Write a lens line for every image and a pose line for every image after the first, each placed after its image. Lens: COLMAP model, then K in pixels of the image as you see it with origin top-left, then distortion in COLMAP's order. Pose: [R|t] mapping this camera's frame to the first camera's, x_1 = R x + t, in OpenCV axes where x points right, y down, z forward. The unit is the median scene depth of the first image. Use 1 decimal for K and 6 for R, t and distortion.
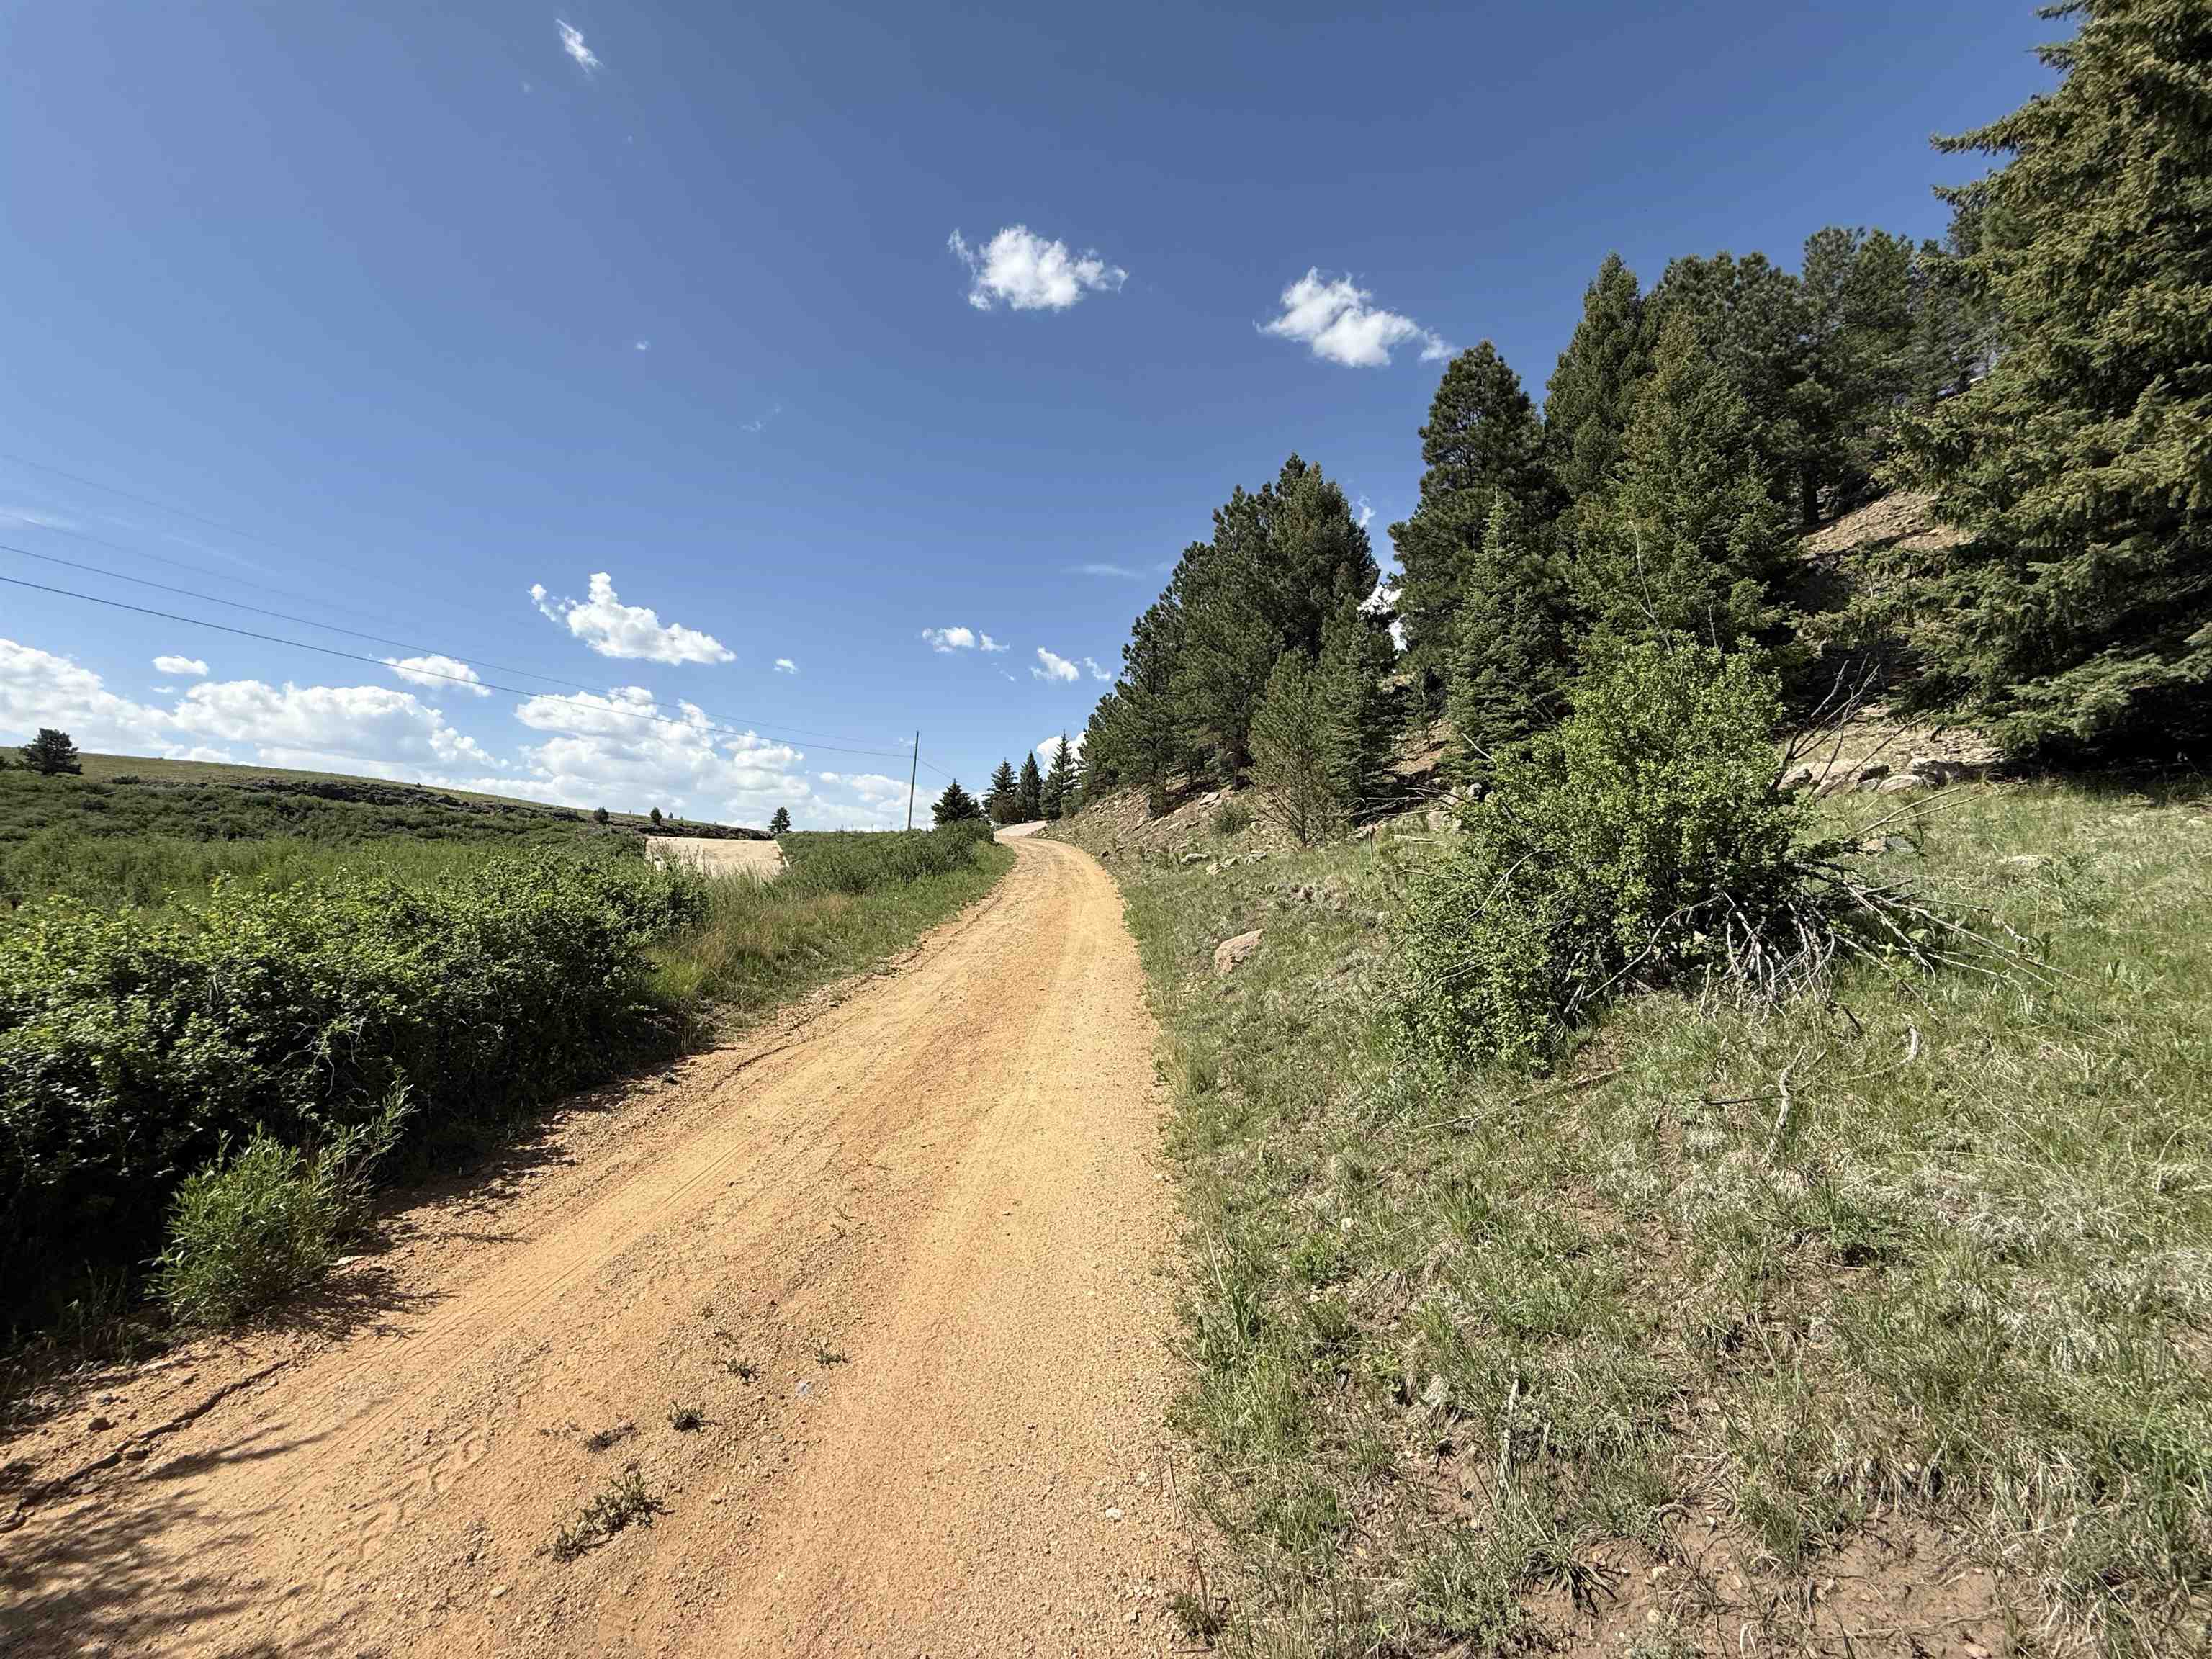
lens RADIAL K [[875.4, 0, 1099.8], [0, 875.4, 819.6], [0, 0, 1]] dist [-0.006073, 0.001081]
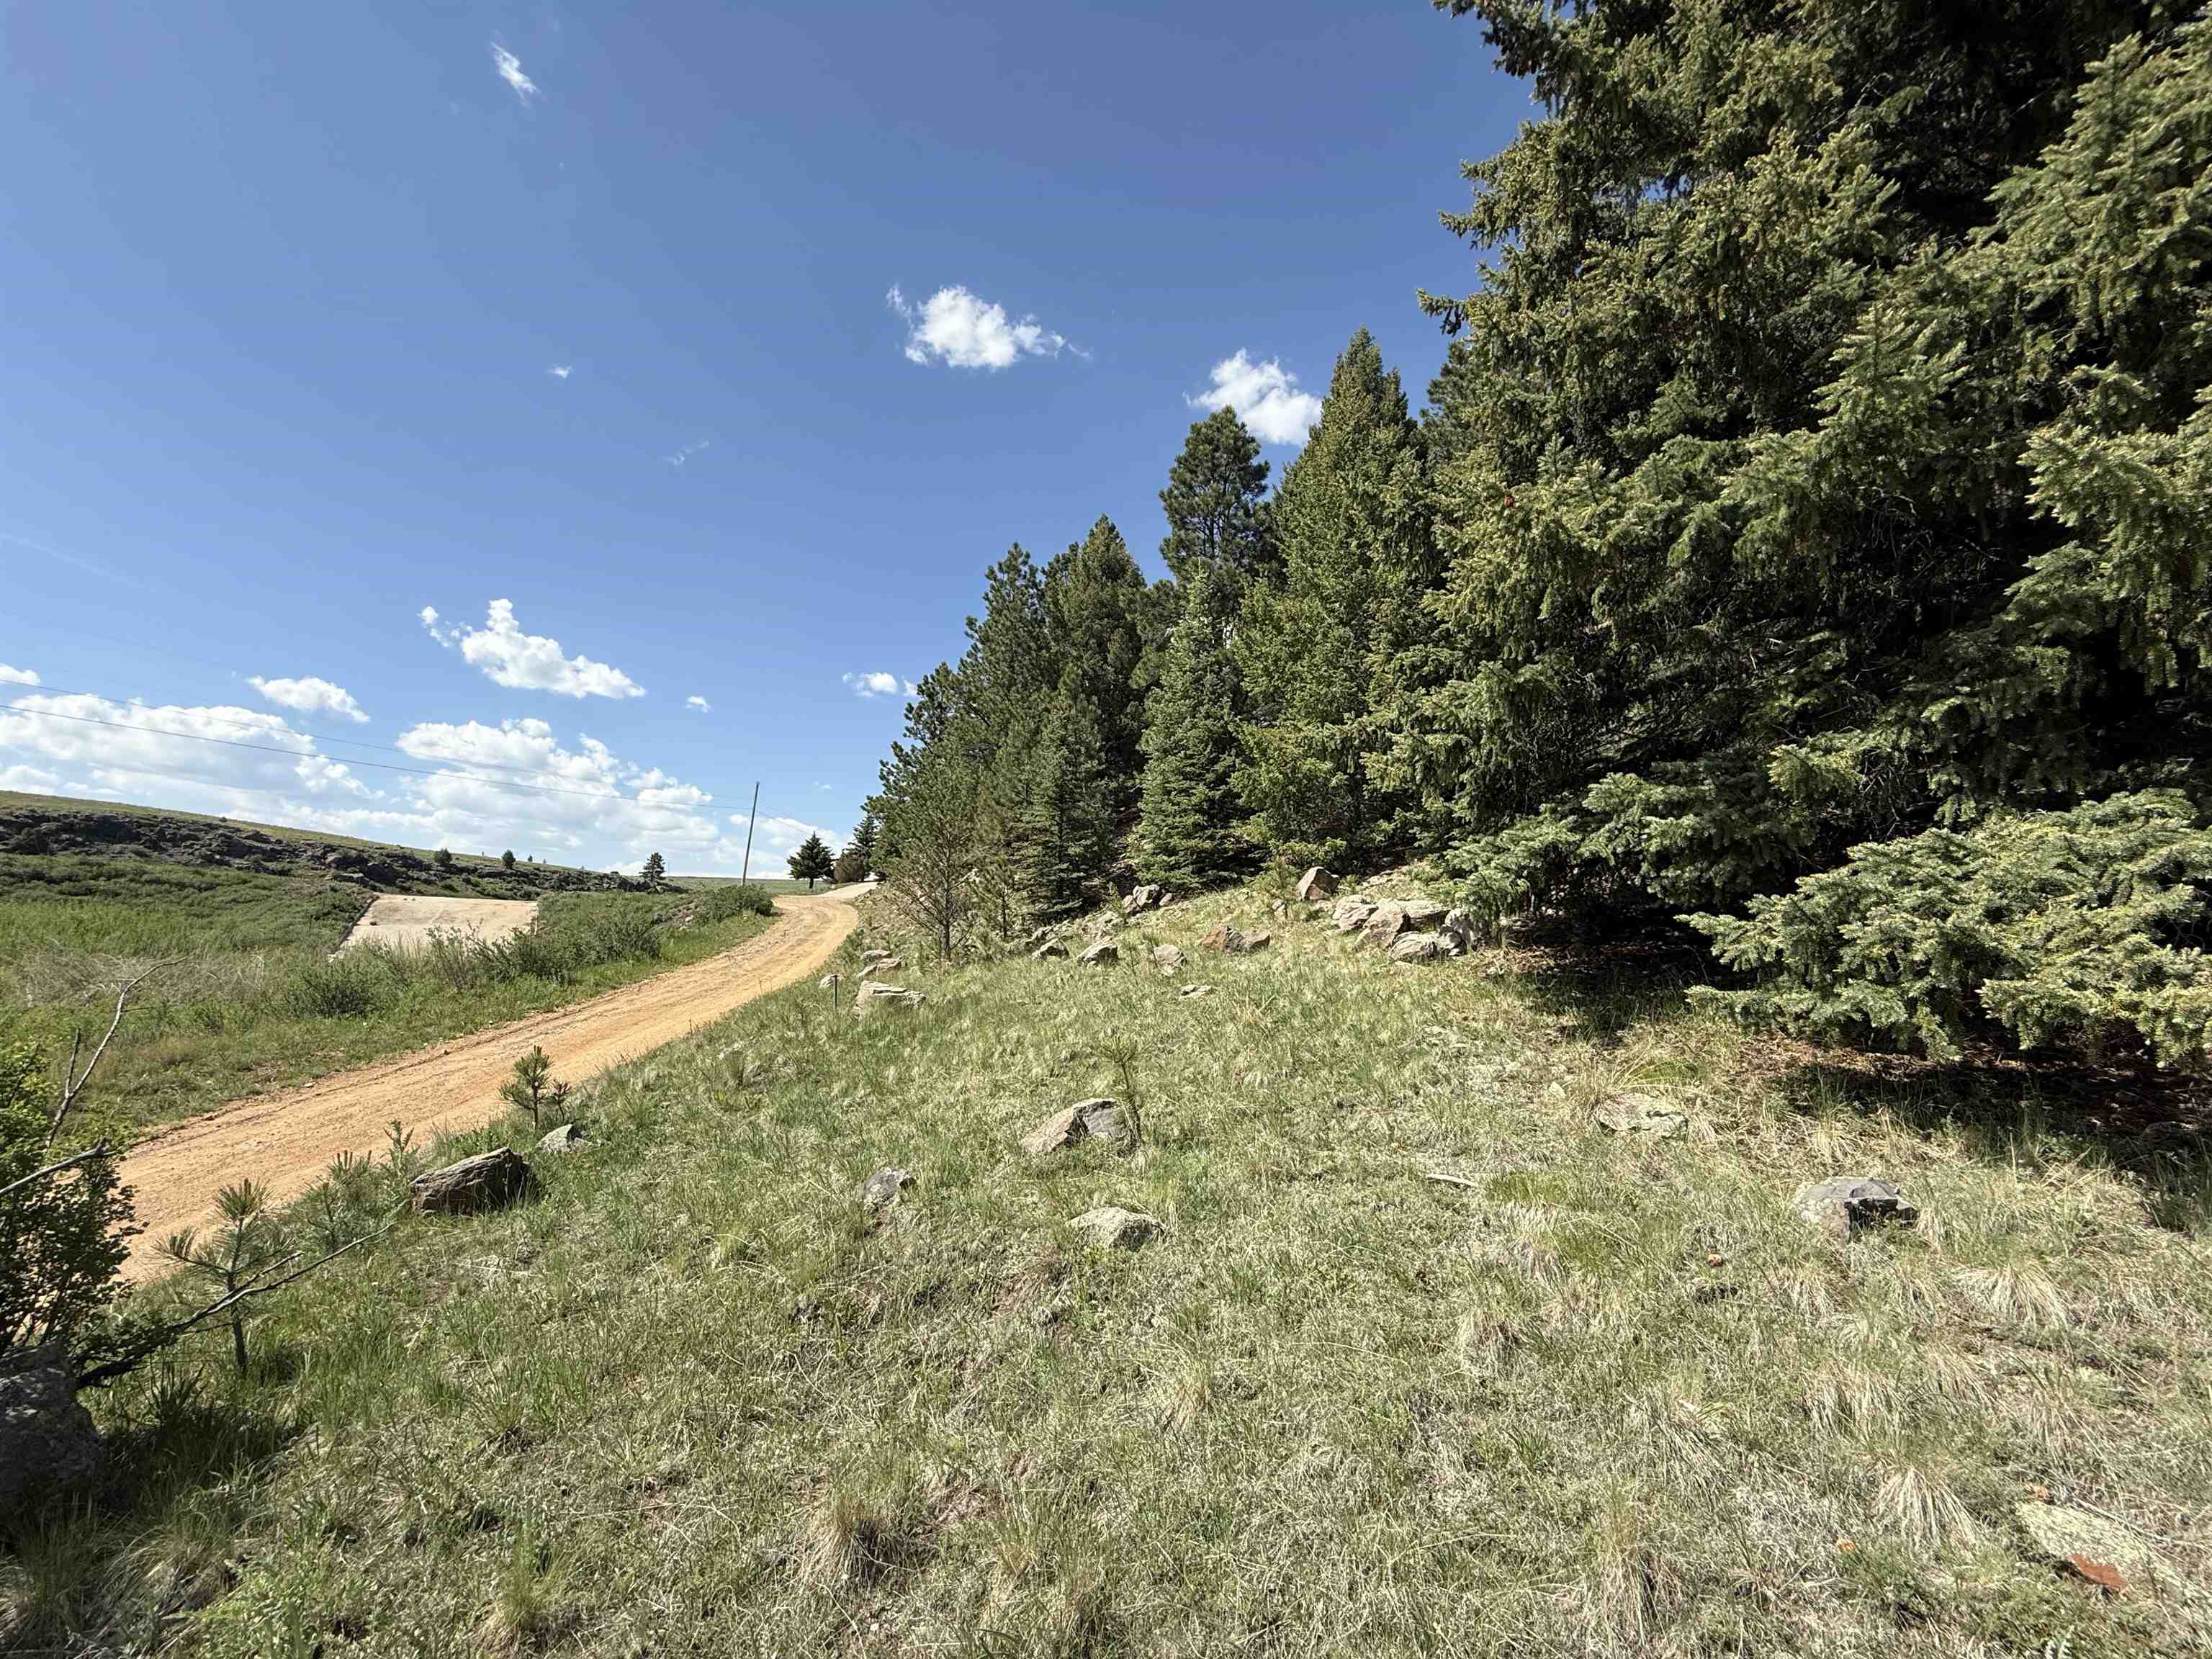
lens RADIAL K [[875.4, 0, 1101.6], [0, 875.4, 827.0], [0, 0, 1]] dist [-0.006073, 0.001081]
pose [[0.995238, 0.029488, 0.092910, 0.334016], [-0.024725, 0.998341, -0.052002, -0.059825], [-0.094290, 0.049458, 0.994316, 0.140611]]
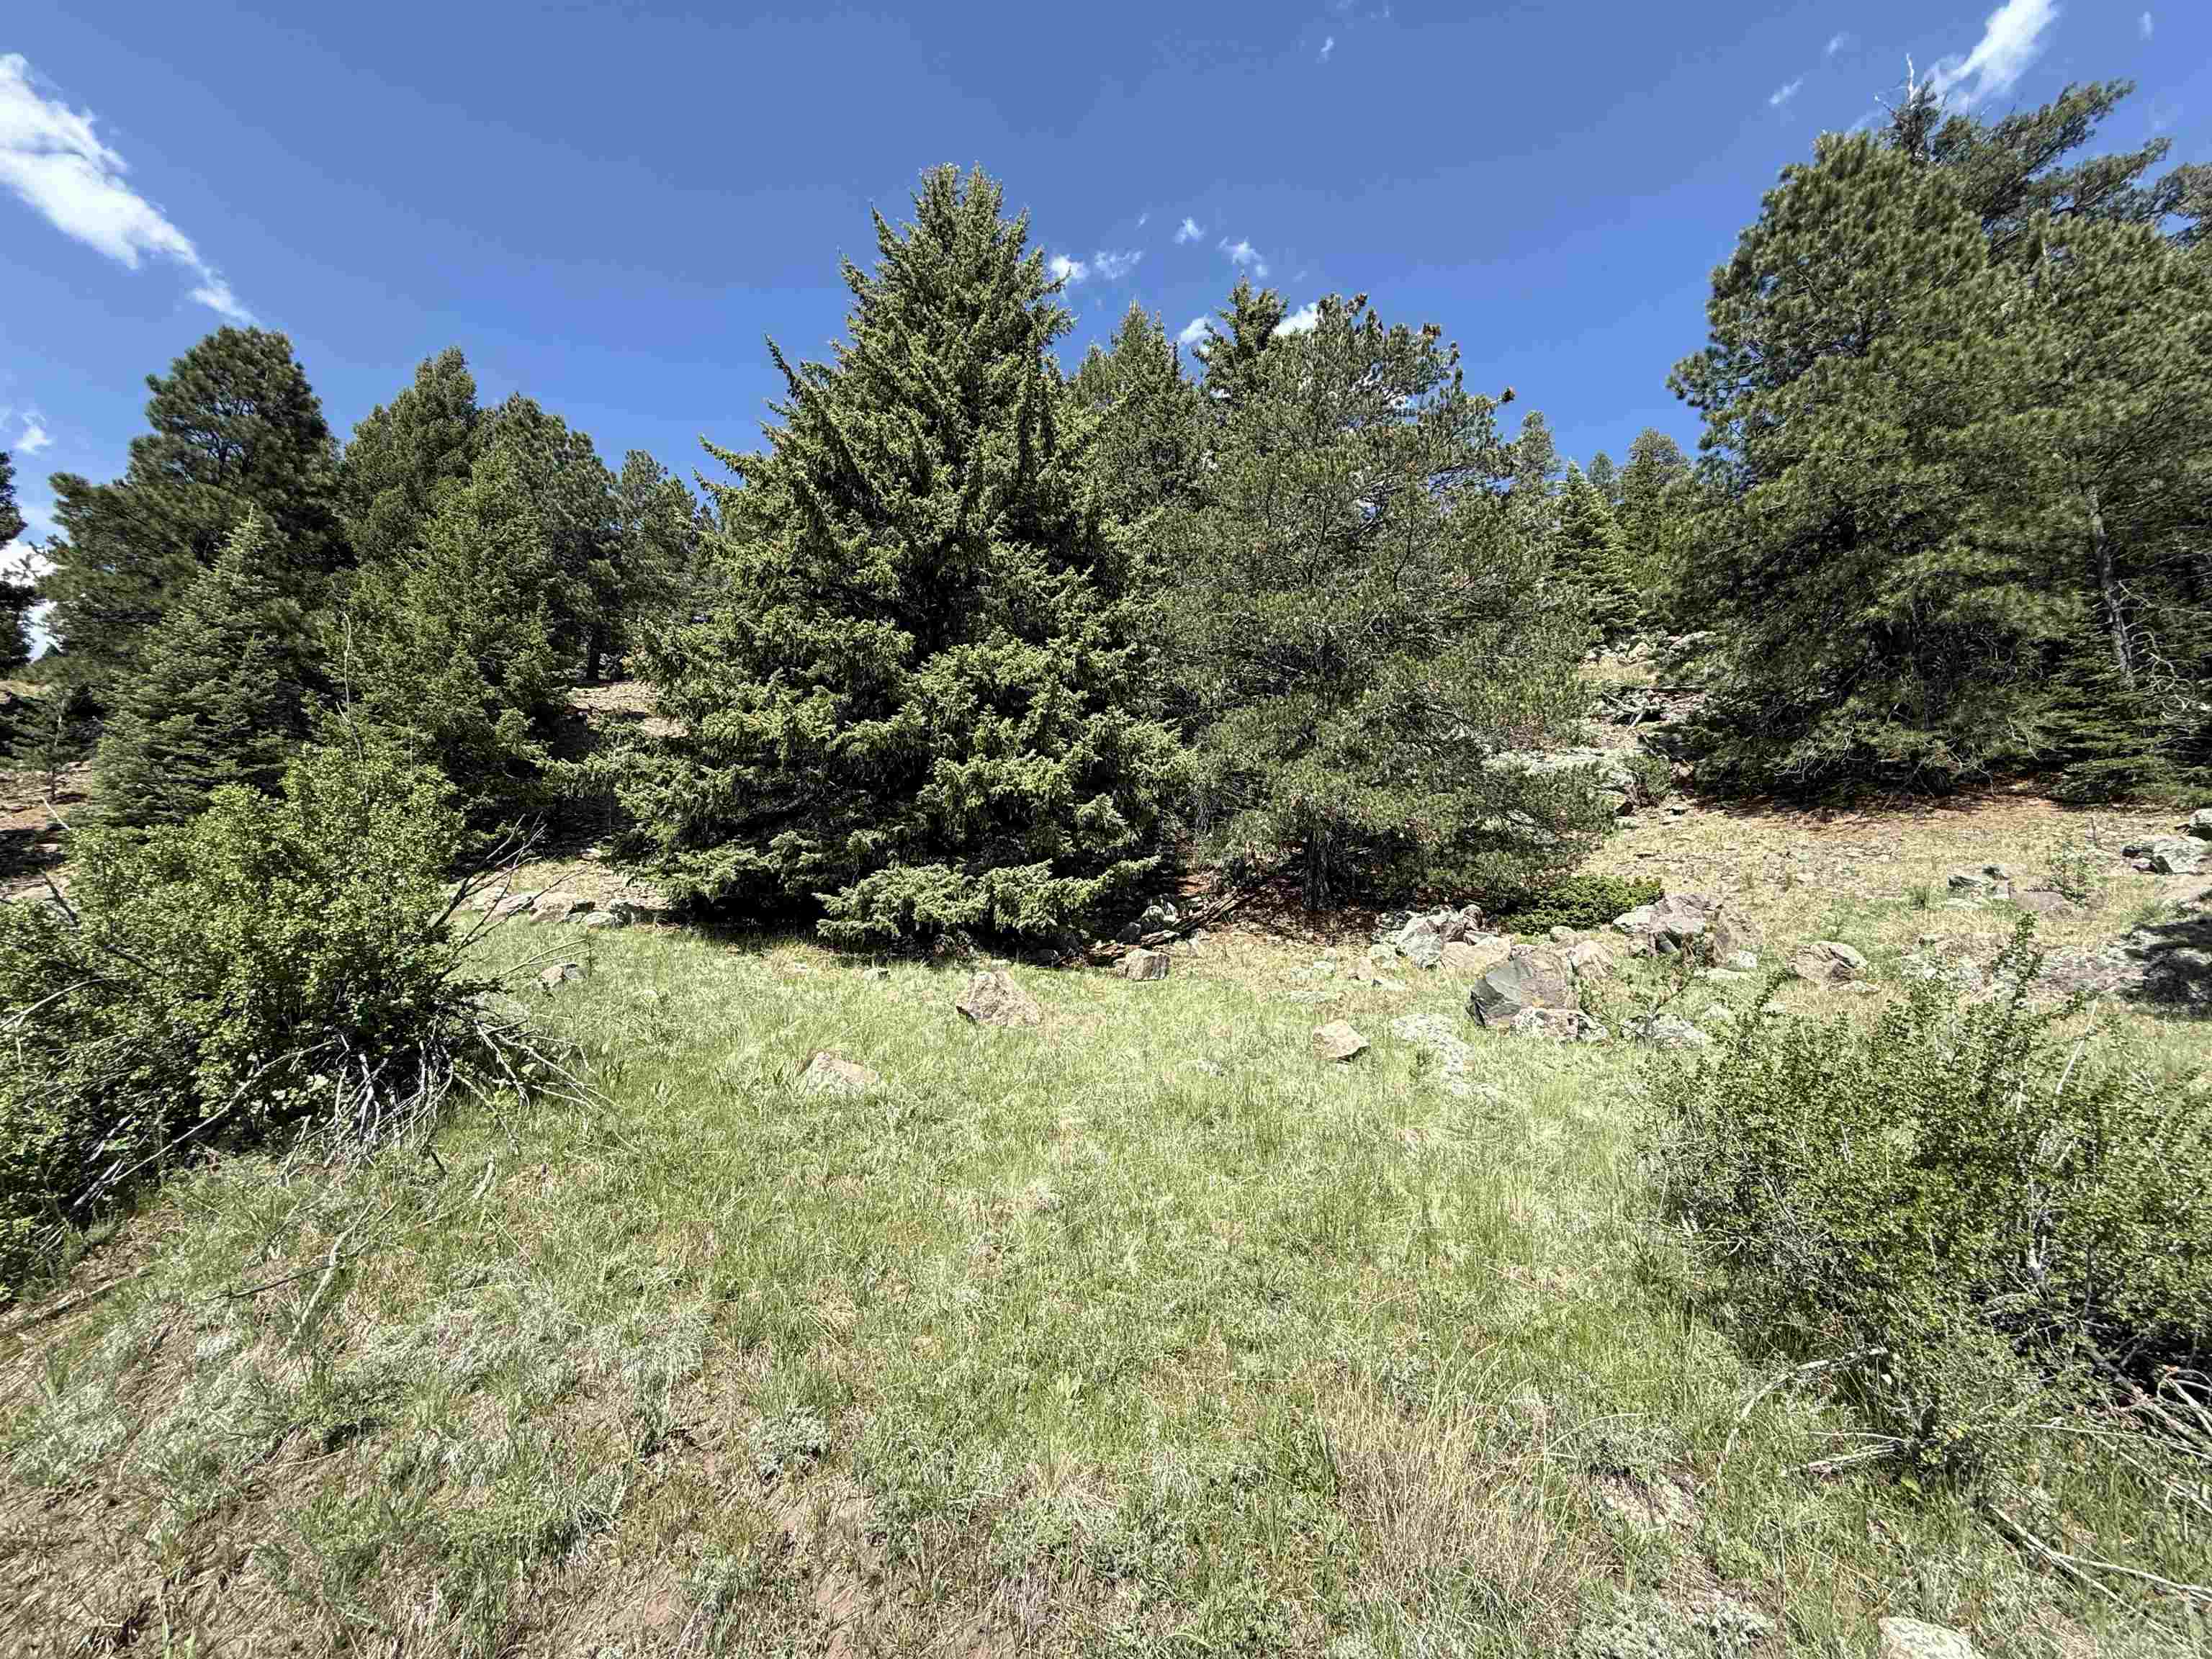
lens RADIAL K [[875.4, 0, 1104.2], [0, 875.4, 821.9], [0, 0, 1]] dist [-0.006073, 0.001081]
pose [[0.317405, 0.194067, 0.928220, 0.017187], [-0.075441, 0.980901, -0.179284, -0.007712], [-0.945285, -0.013120, 0.325983, -0.013473]]
